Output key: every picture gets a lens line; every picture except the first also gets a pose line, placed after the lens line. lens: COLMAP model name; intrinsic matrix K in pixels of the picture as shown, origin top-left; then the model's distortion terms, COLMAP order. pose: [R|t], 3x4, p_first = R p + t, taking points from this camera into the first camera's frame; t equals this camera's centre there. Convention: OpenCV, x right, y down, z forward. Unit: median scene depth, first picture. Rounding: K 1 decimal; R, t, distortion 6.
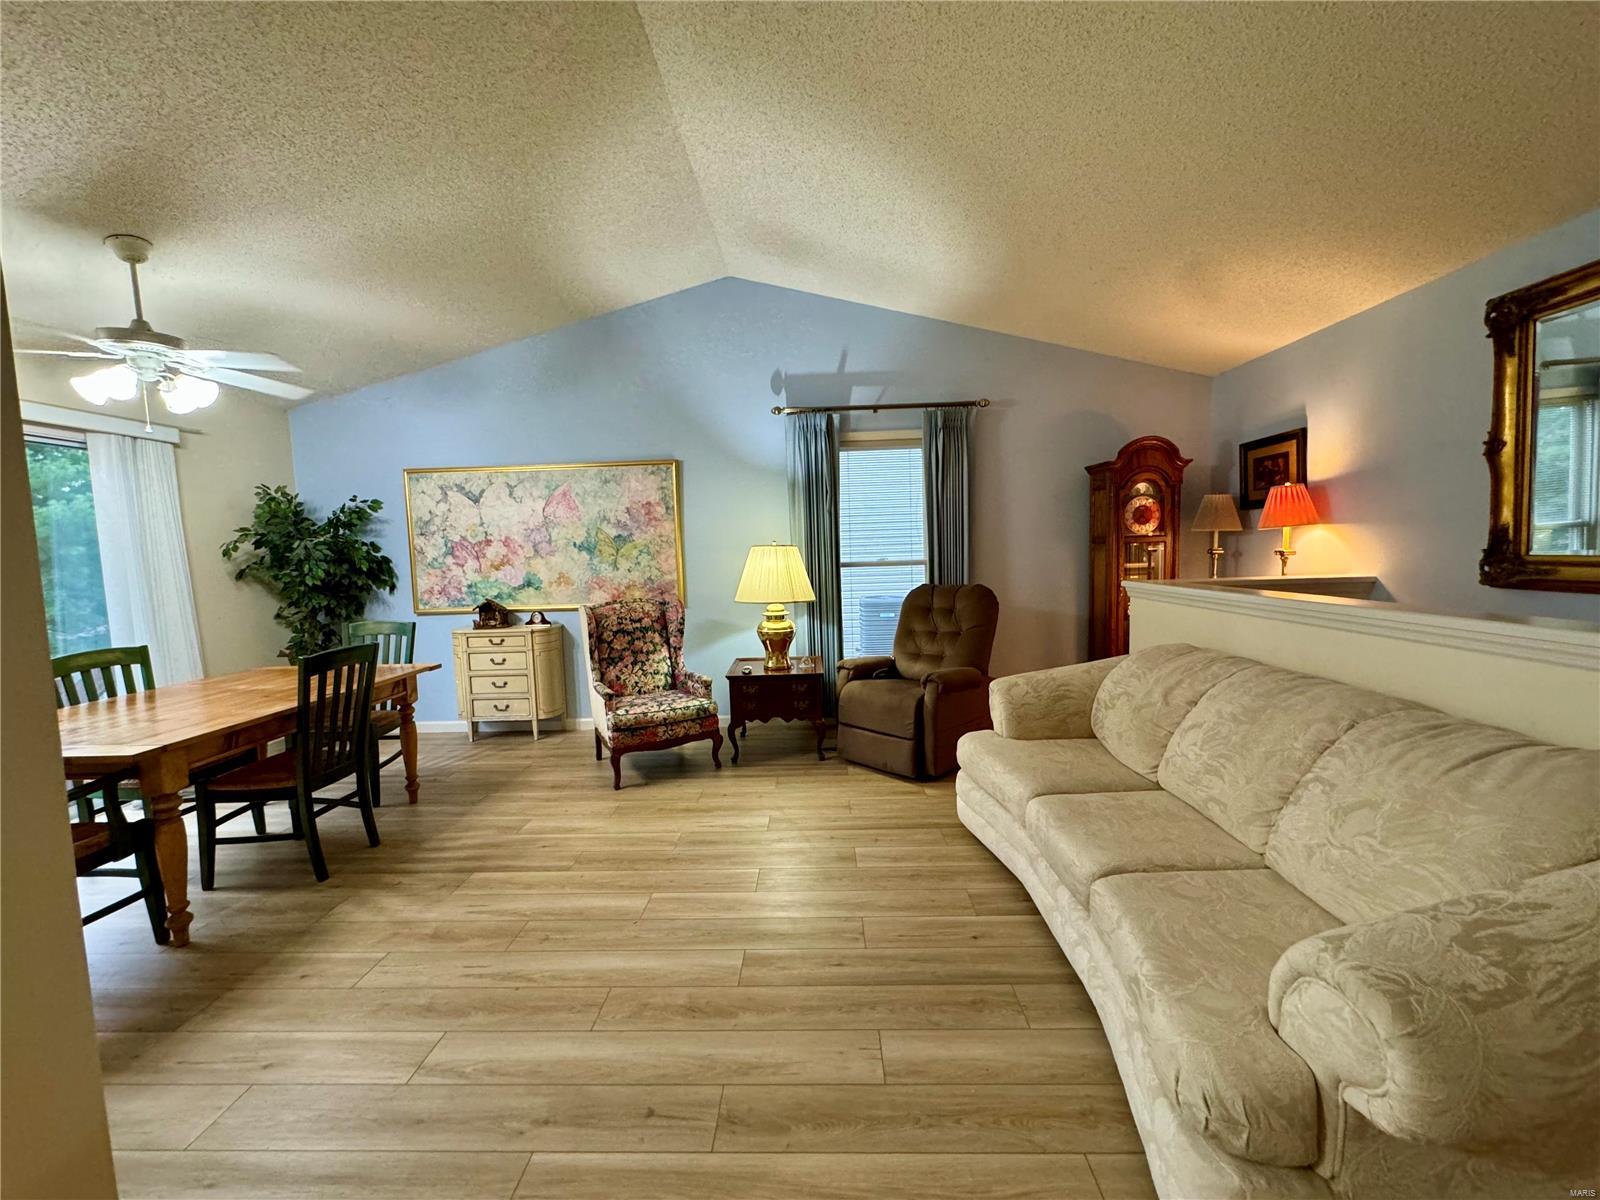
lens RADIAL K [[638.0, 0, 800.0], [0, 638.0, 602.5], [0, 0, 1]] dist [-0.003525, 0.000086]
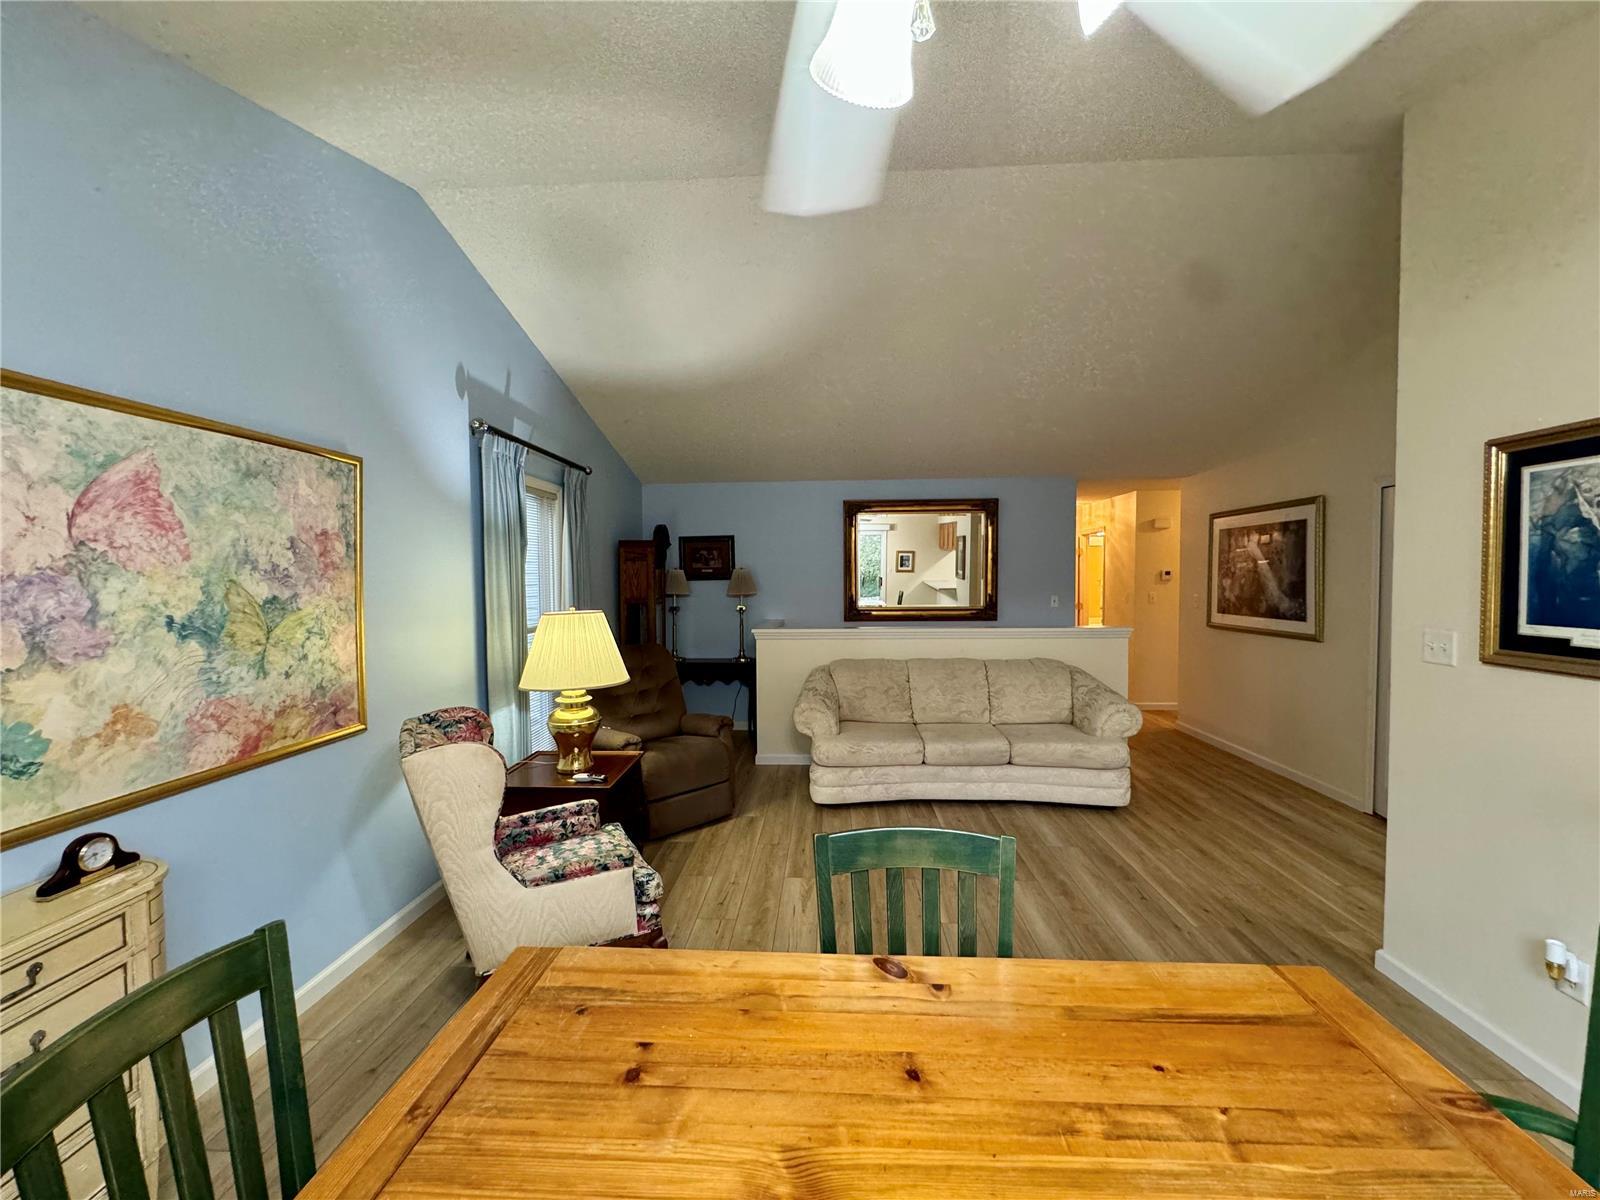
lens RADIAL K [[638.0, 0, 798.5], [0, 638.0, 599.1], [0, 0, 1]] dist [-0.003525, 0.000086]
pose [[0.021168, -0.004780, 0.999764, -0.733232], [0.092394, 0.995719, 0.002805, -0.073286], [-0.995497, 0.092313, 0.021519, 0.638604]]
